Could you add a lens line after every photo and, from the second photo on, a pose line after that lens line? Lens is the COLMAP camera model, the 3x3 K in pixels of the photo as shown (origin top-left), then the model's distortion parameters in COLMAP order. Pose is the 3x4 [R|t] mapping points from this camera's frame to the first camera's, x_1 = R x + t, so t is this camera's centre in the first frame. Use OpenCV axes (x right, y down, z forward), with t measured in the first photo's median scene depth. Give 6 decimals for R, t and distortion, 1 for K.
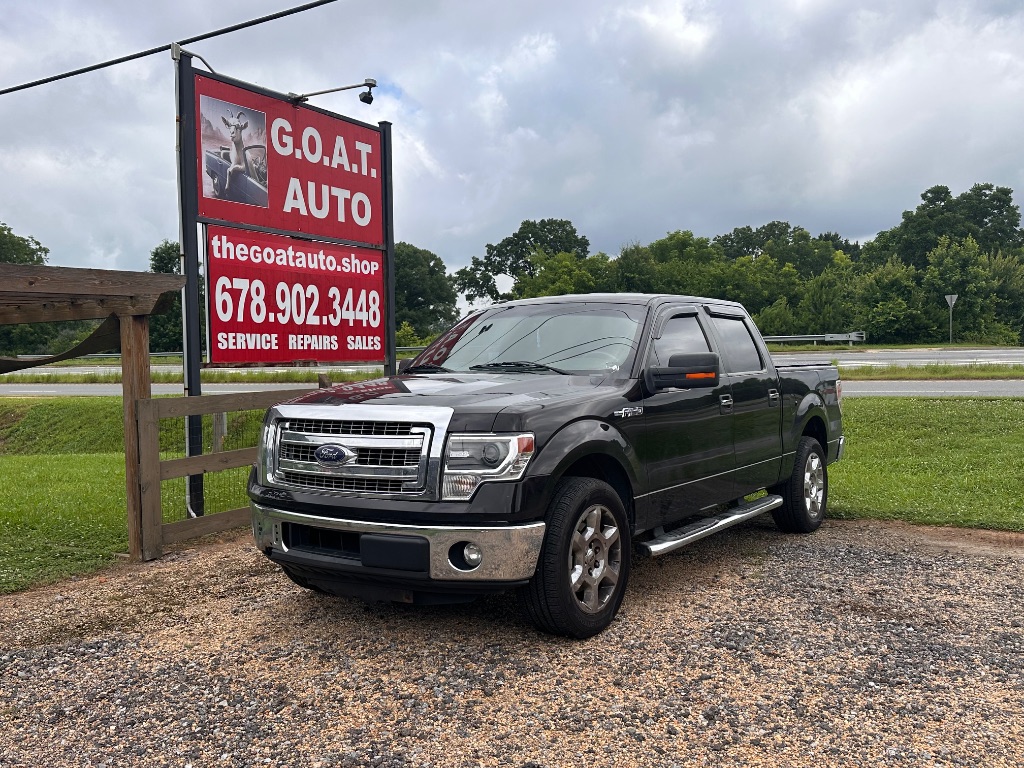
lens RADIAL K [[901.1, 0, 513.6], [0, 901.1, 387.8], [0, 0, 1]] dist [0.178462, -0.344554]
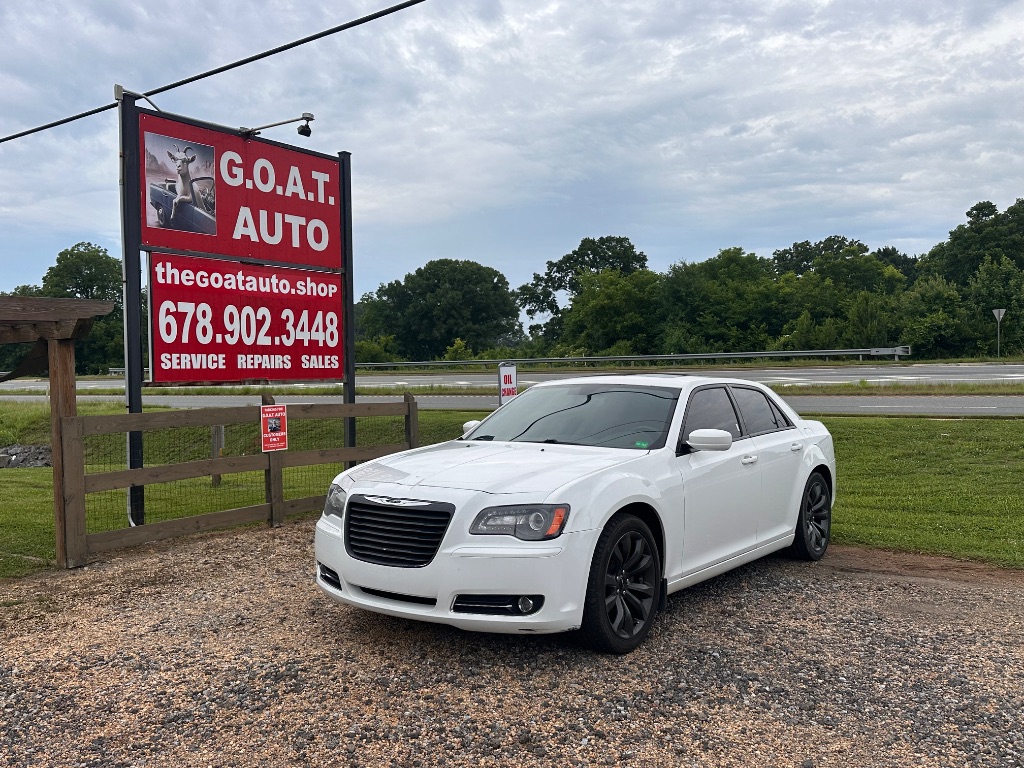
lens RADIAL K [[870.8, 0, 513.1], [0, 870.8, 386.1], [0, 0, 1]] dist [0.181161, -0.349327]
pose [[0.996916, 0.003120, -0.078419, 0.150397], [-0.004271, 0.999885, -0.014522, -0.008401], [0.078365, 0.014812, 0.996815, 0.004847]]
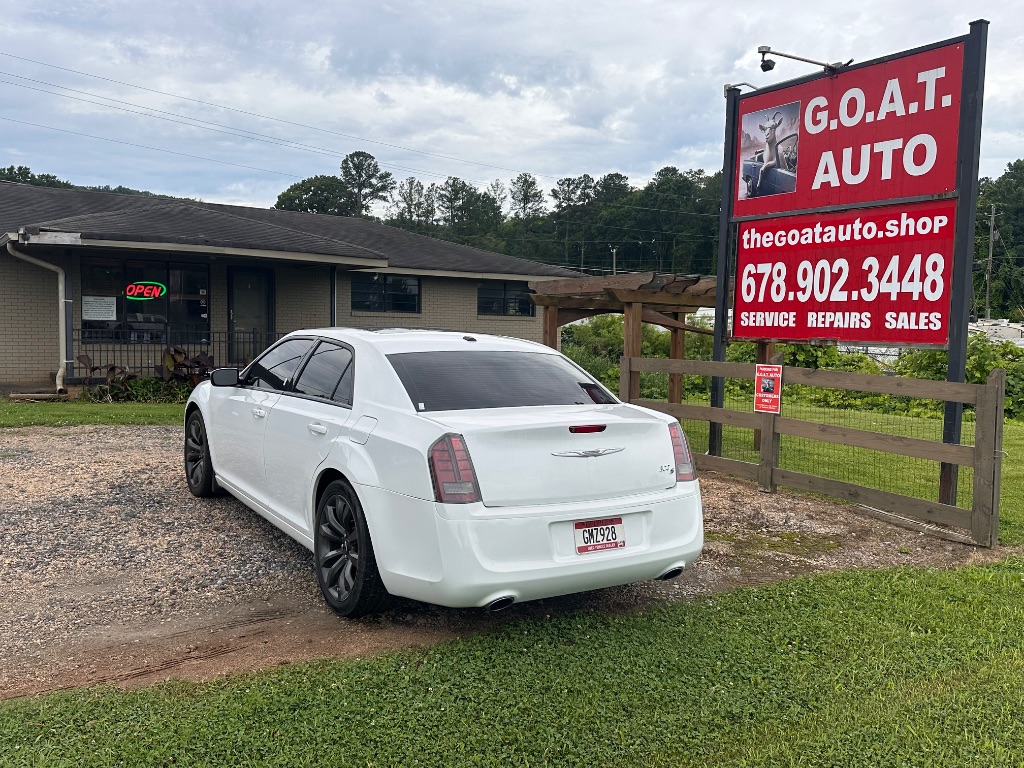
lens RADIAL K [[873.0, 0, 504.8], [0, 873.0, 386.6], [0, 0, 1]] dist [0.148811, -0.280282]
pose [[-0.427491, 0.065602, -0.901636, 0.776571], [-0.052341, 0.993894, 0.097131, -0.053823], [0.902503, 0.088715, -0.421447, 1.106849]]
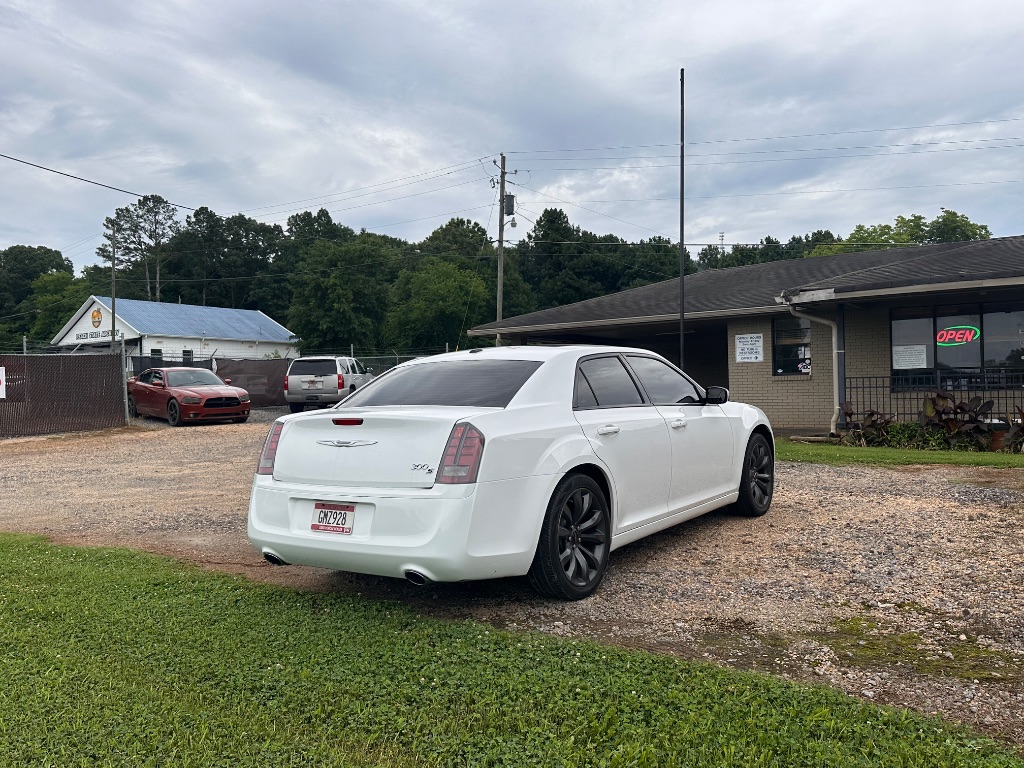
lens RADIAL K [[869.2, 0, 511.5], [0, 869.2, 381.4], [0, 0, 1]] dist [0.184894, -0.371937]
pose [[-0.998195, 0.036281, 0.047853, 0.196617], [0.037576, 0.998944, 0.026451, -0.021172], [-0.046843, 0.028201, -0.998504, 1.474012]]
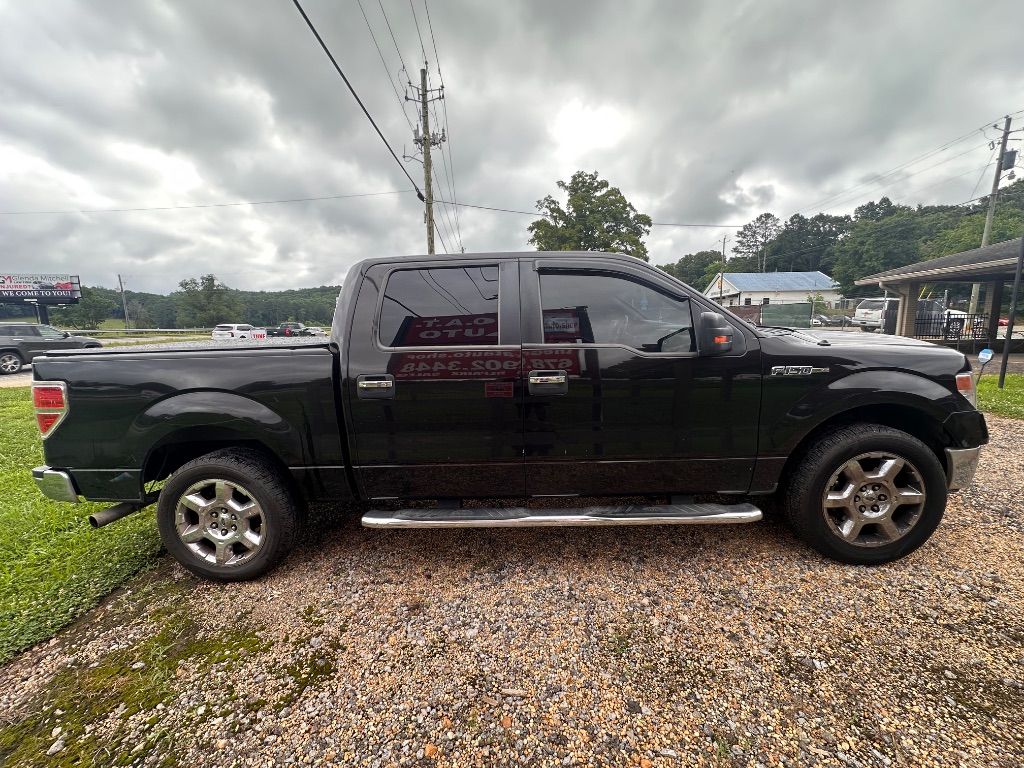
lens RADIAL K [[411.5, 0, 516.8], [0, 411.5, 381.0], [0, 0, 1]] dist [-0.001846, -0.000461]
pose [[-0.523224, -0.080406, 0.848393, -0.226794], [0.065032, 0.988869, 0.133827, -0.020660], [-0.849710, 0.125194, -0.512171, 0.932453]]
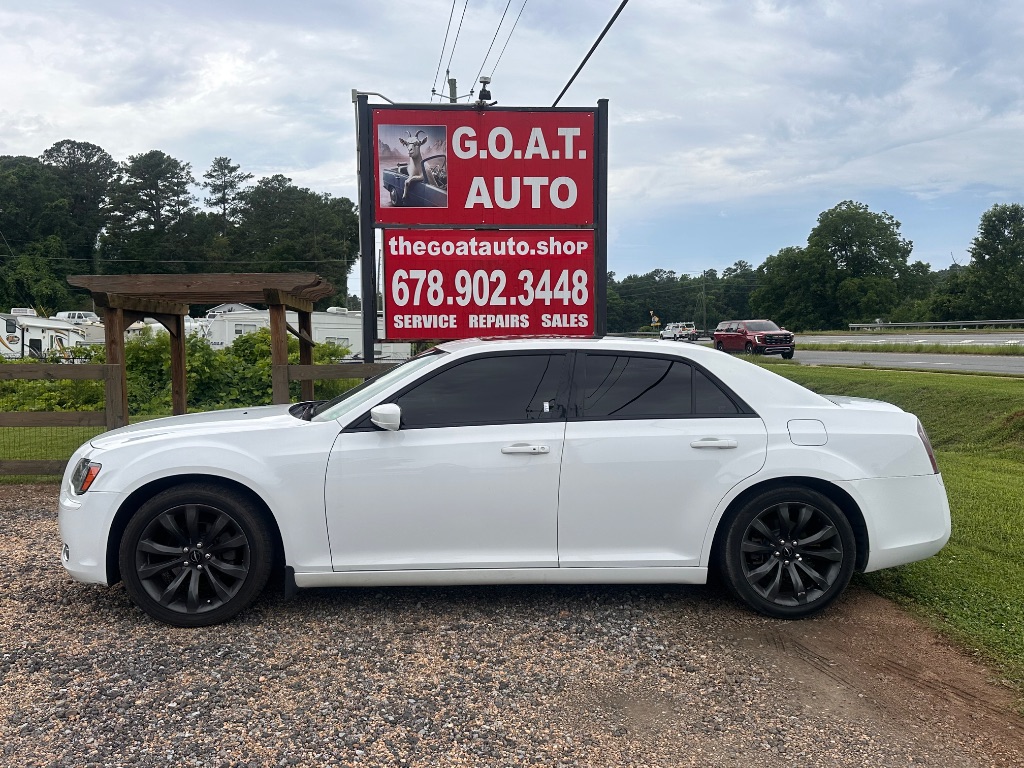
lens RADIAL K [[870.8, 0, 513.1], [0, 870.8, 386.1], [0, 0, 1]] dist [0.181161, -0.349327]
pose [[0.598628, 0.055609, -0.799094, 0.672637], [-0.026388, 0.998415, 0.049711, -0.024485], [0.800592, -0.008672, 0.599147, 0.375184]]
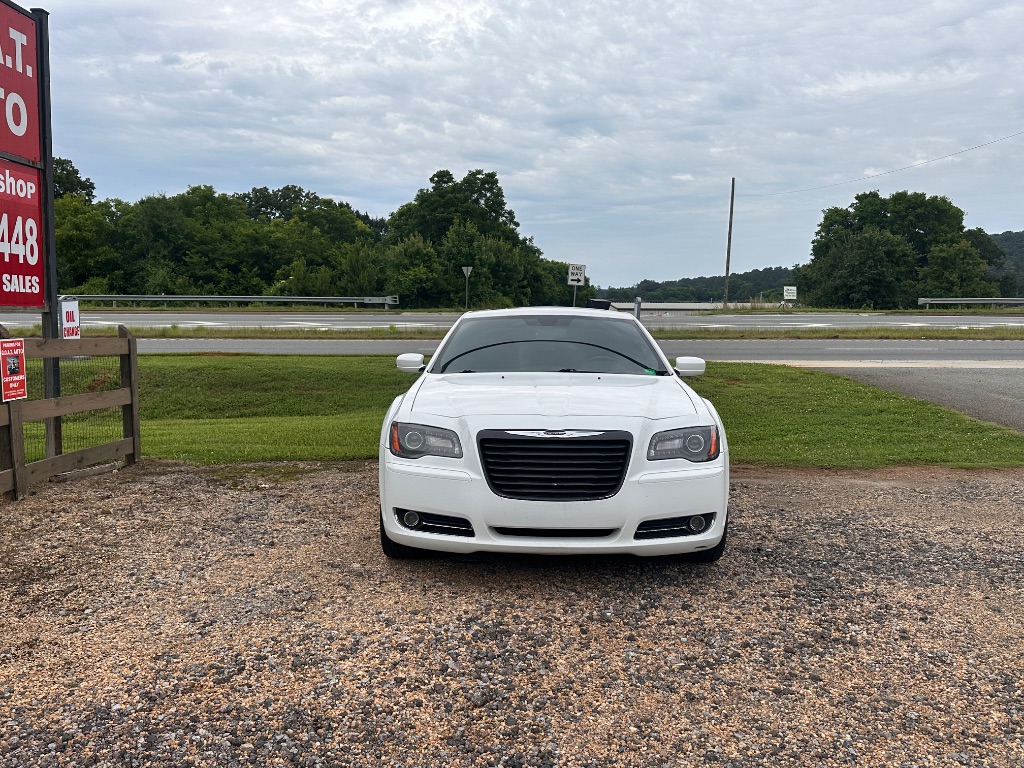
lens RADIAL K [[874.1, 0, 507.2], [0, 874.1, 387.0], [0, 0, 1]] dist [0.108386, -0.161395]
pose [[0.862730, -0.021406, 0.505211, -0.212033], [-0.001828, 0.998965, 0.045448, 0.005224], [-0.505661, -0.040133, 0.861798, 0.115984]]
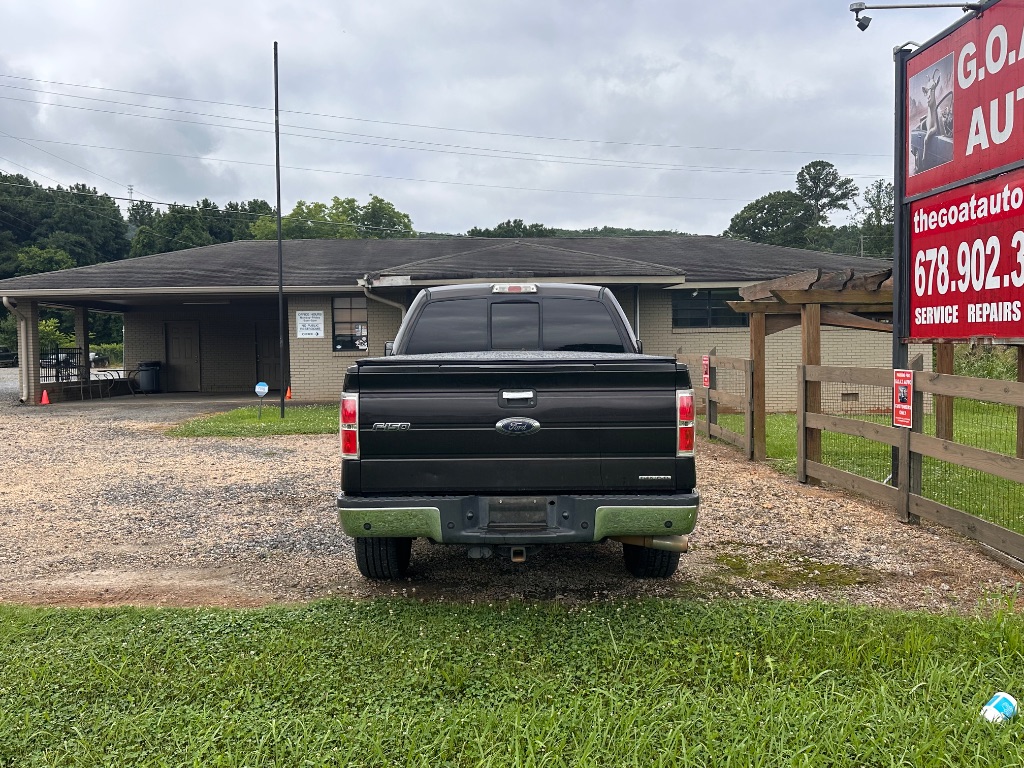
lens RADIAL K [[876.9, 0, 510.6], [0, 876.9, 377.2], [0, 0, 1]] dist [0.111959, -0.144088]
pose [[-0.825936, 0.046696, -0.561827, 0.544398], [0.004917, 0.997123, 0.075647, -0.055606], [0.563743, 0.059717, -0.823789, 1.422476]]
